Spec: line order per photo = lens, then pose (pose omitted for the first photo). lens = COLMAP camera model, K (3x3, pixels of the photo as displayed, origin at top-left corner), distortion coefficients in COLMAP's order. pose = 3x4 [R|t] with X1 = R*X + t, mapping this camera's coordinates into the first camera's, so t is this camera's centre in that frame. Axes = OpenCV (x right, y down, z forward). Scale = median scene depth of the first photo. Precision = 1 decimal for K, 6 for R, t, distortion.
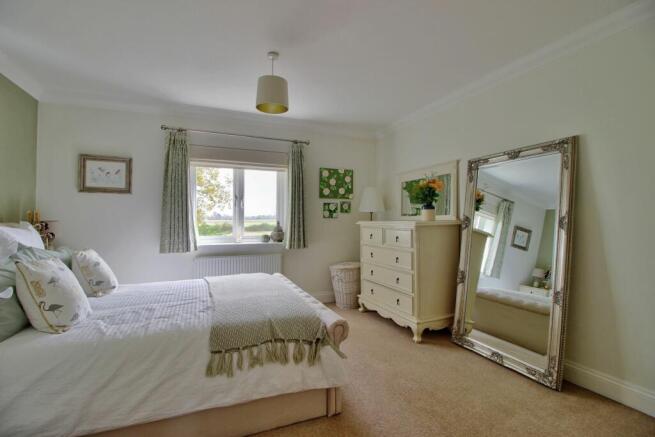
lens RADIAL K [[302.1, 0, 325.5], [0, 302.1, 216.4], [0, 0, 1]] dist [-0.000740, -0.000160]
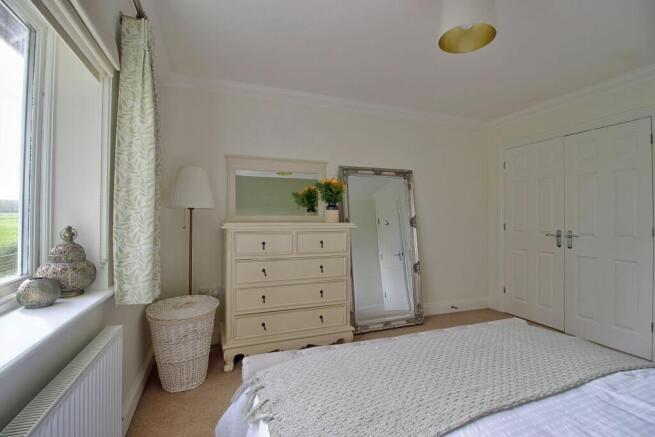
lens RADIAL K [[302.1, 0, 328.7], [0, 302.1, 219.2], [0, 0, 1]] dist [-0.000740, -0.000160]
pose [[0.023057, 0.000551, 0.999734, -0.620064], [-0.014004, 0.999902, -0.000228, 0.007853], [-0.999636, -0.013995, 0.023063, 1.012244]]
